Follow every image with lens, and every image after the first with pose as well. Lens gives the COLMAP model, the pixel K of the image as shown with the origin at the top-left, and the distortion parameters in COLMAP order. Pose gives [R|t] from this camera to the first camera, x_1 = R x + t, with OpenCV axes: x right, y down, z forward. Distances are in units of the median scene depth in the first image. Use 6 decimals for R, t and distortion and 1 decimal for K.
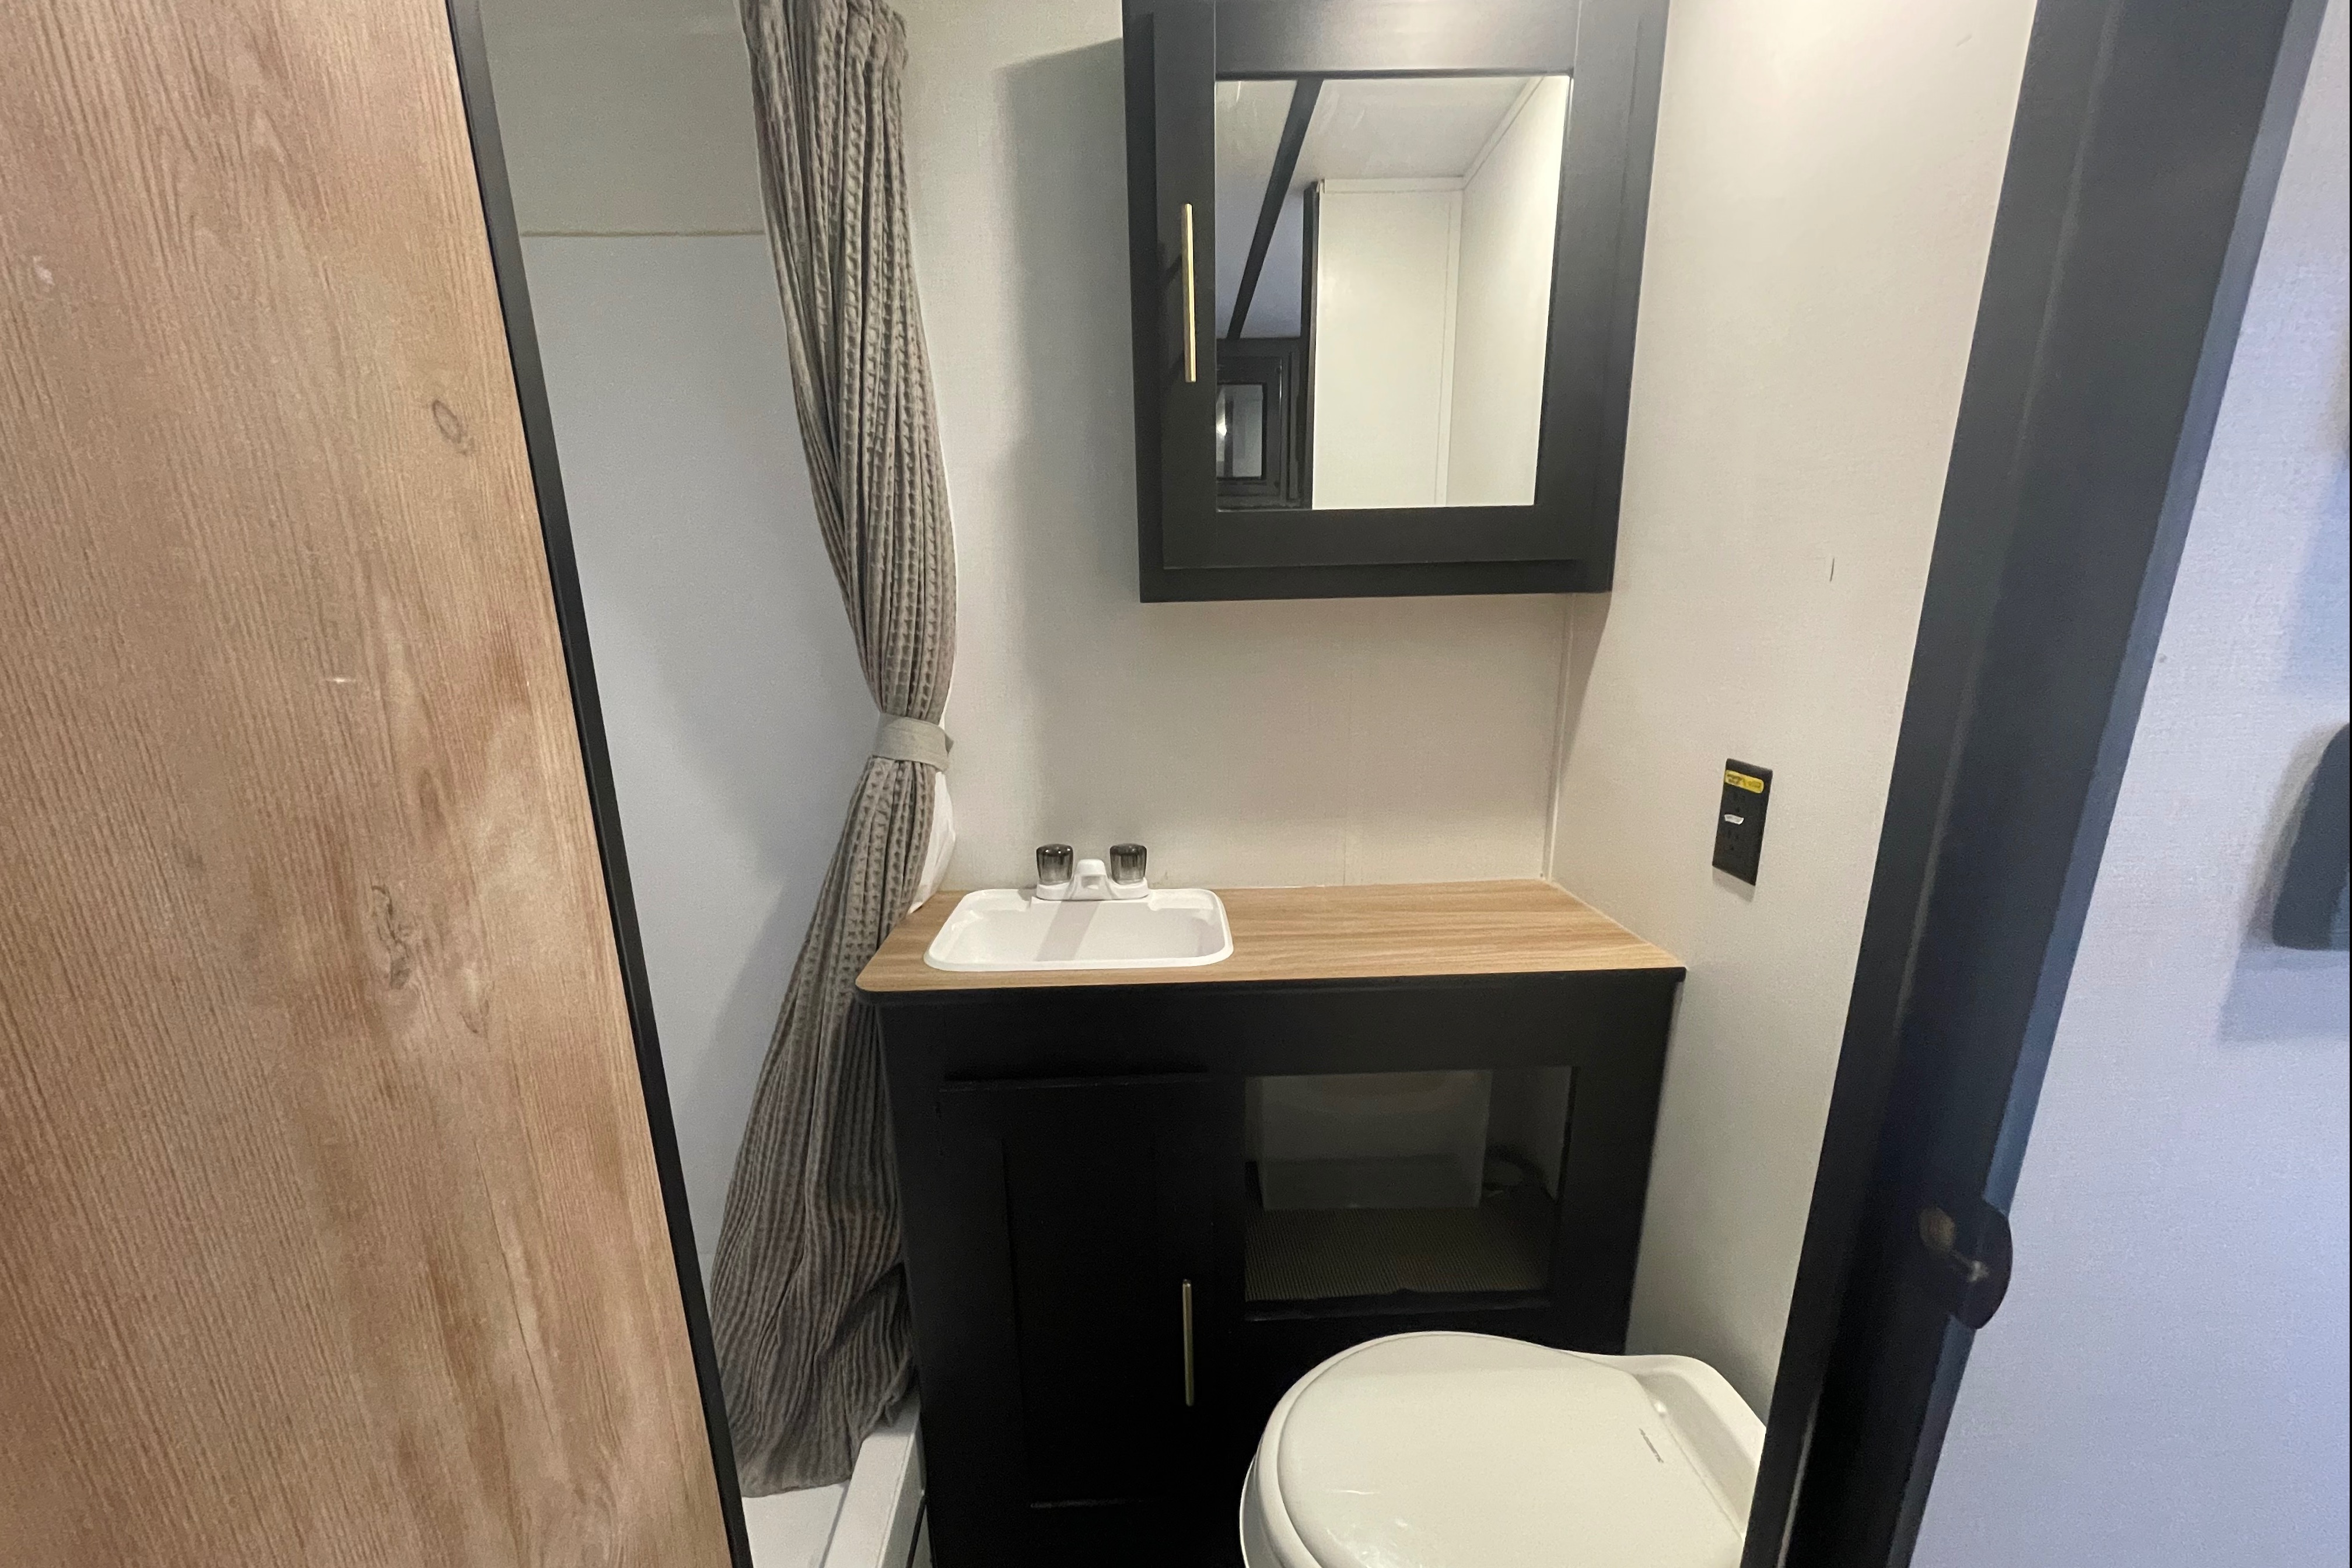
lens RADIAL K [[929.9, 0, 1176.7], [0, 929.9, 852.5], [0, 0, 1]] dist [-0.000109, 0.000123]
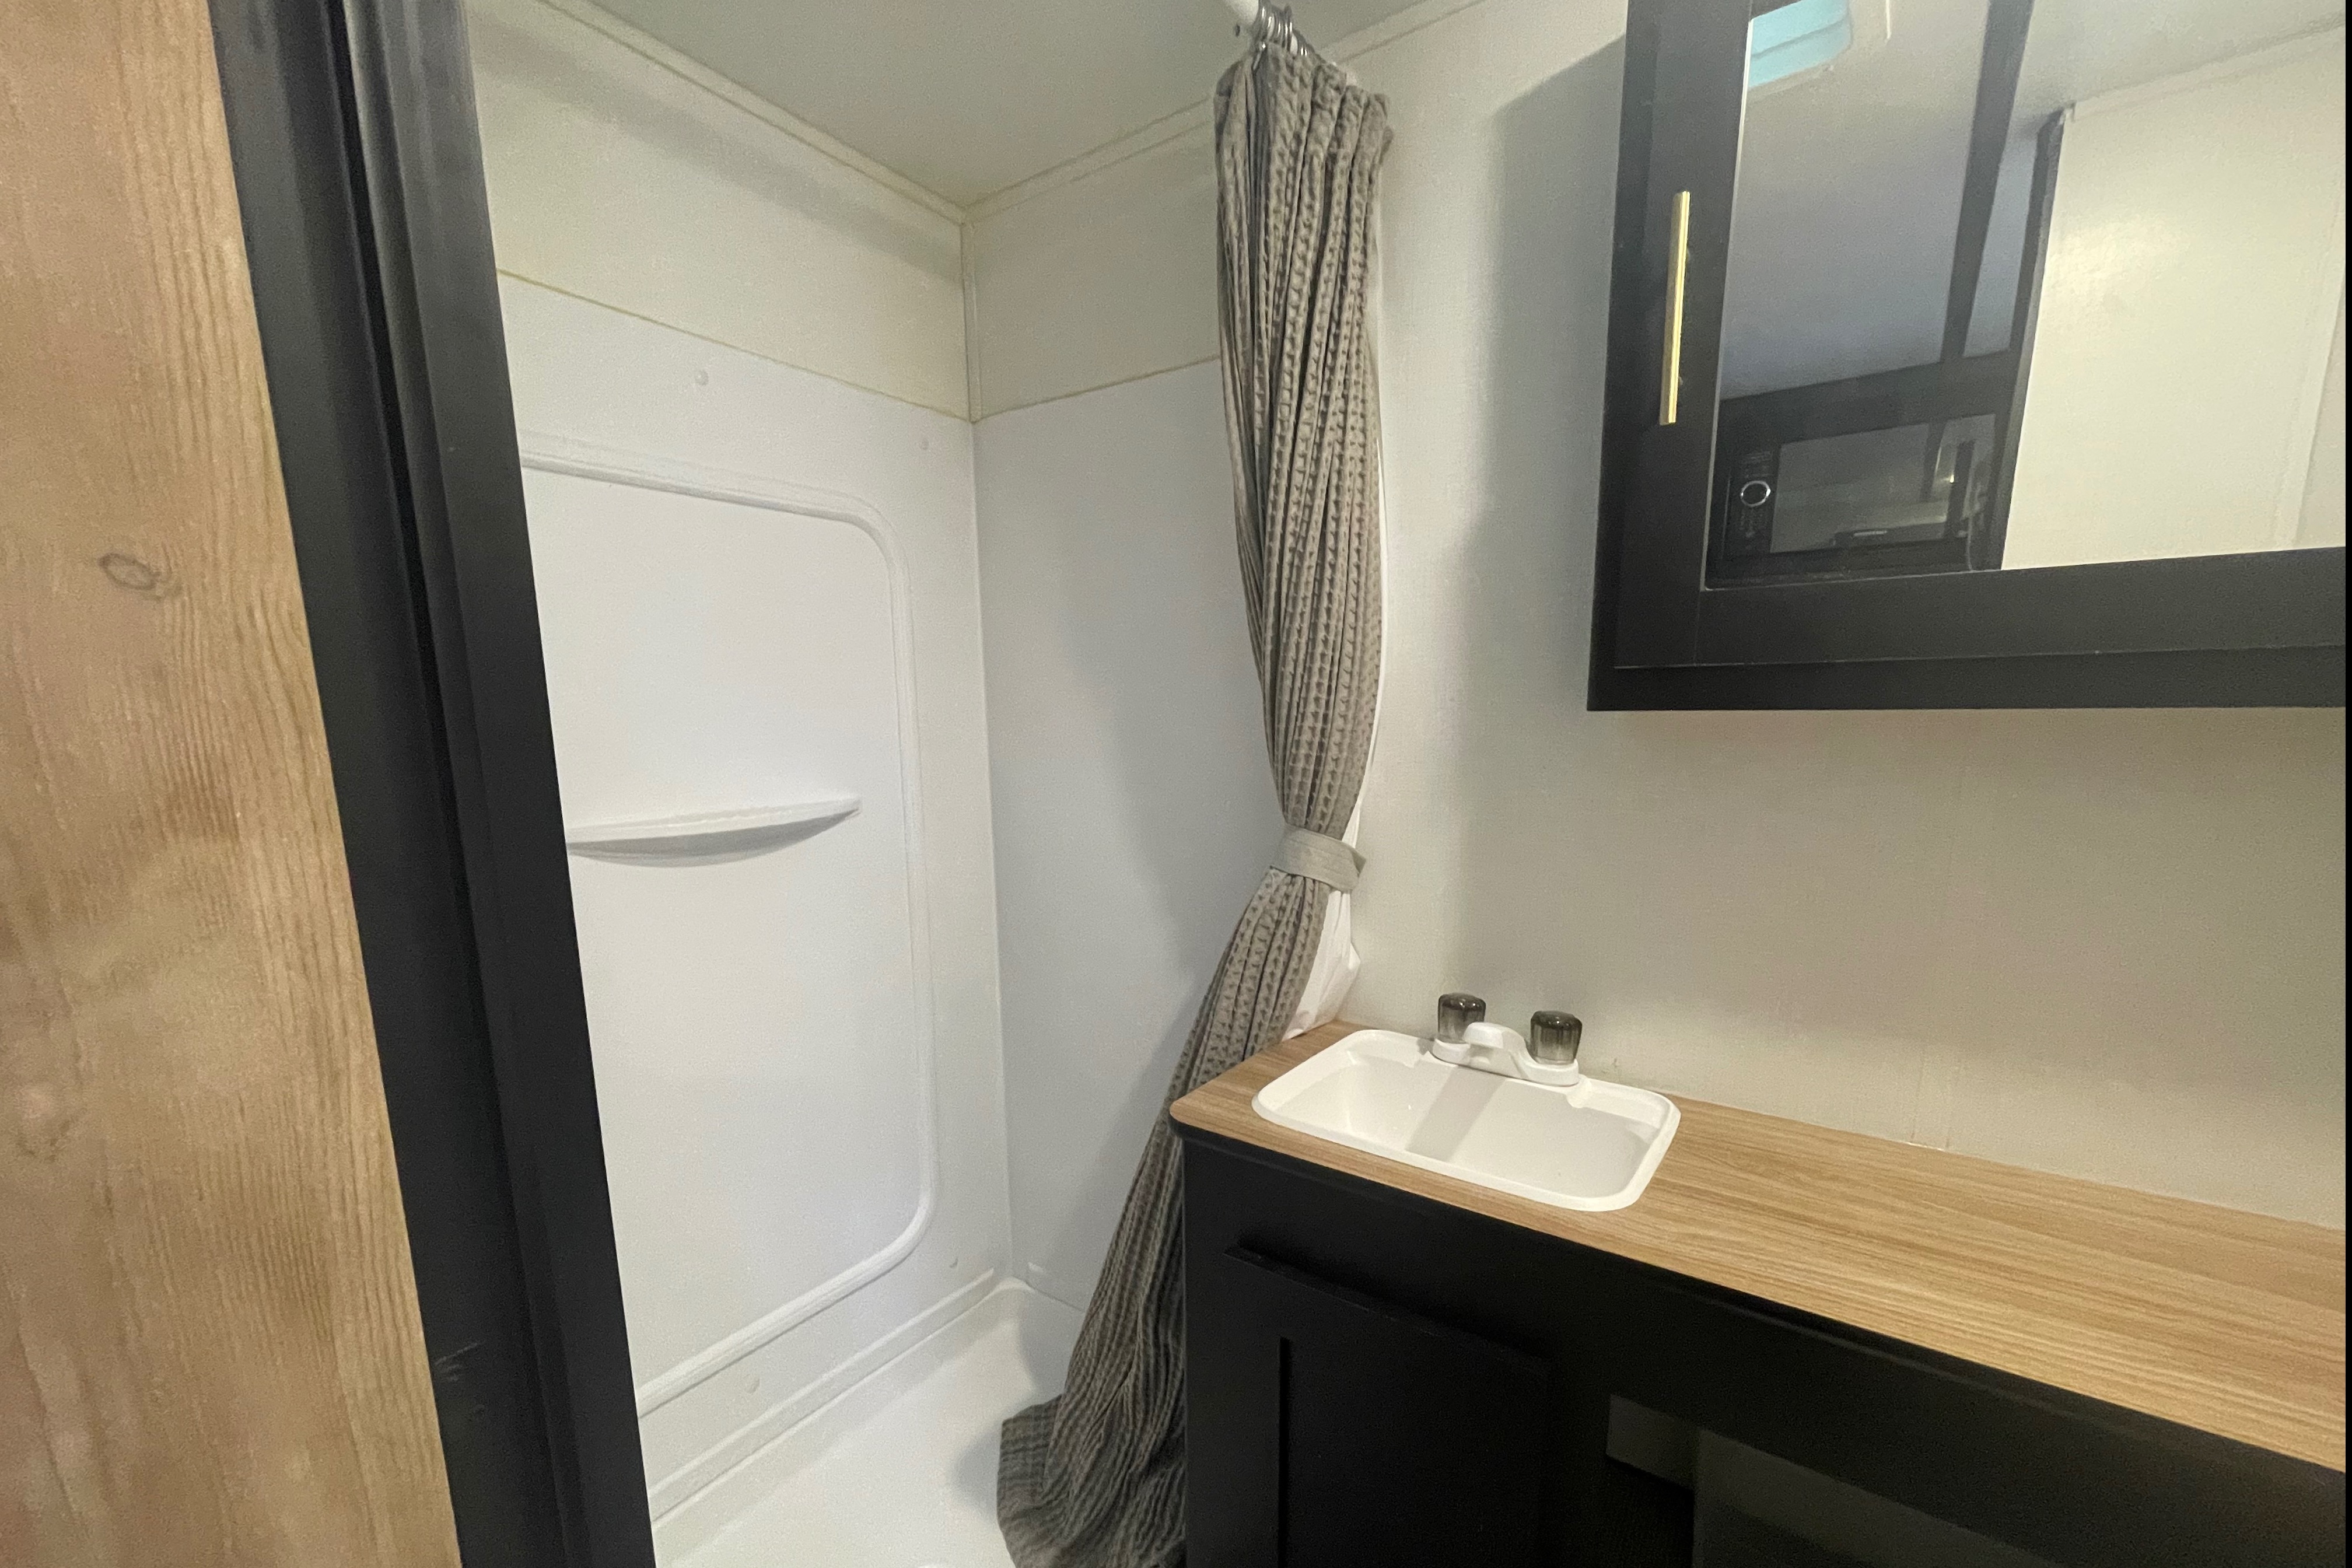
lens RADIAL K [[930.3, 0, 1172.8], [0, 930.3, 864.8], [0, 0, 1]] dist [0.023463, -0.036546]
pose [[0.796426, 0.115394, -0.593624, 0.161966], [-0.165404, 0.985761, -0.030290, -0.062473], [0.581676, 0.122312, 0.804172, 0.189647]]
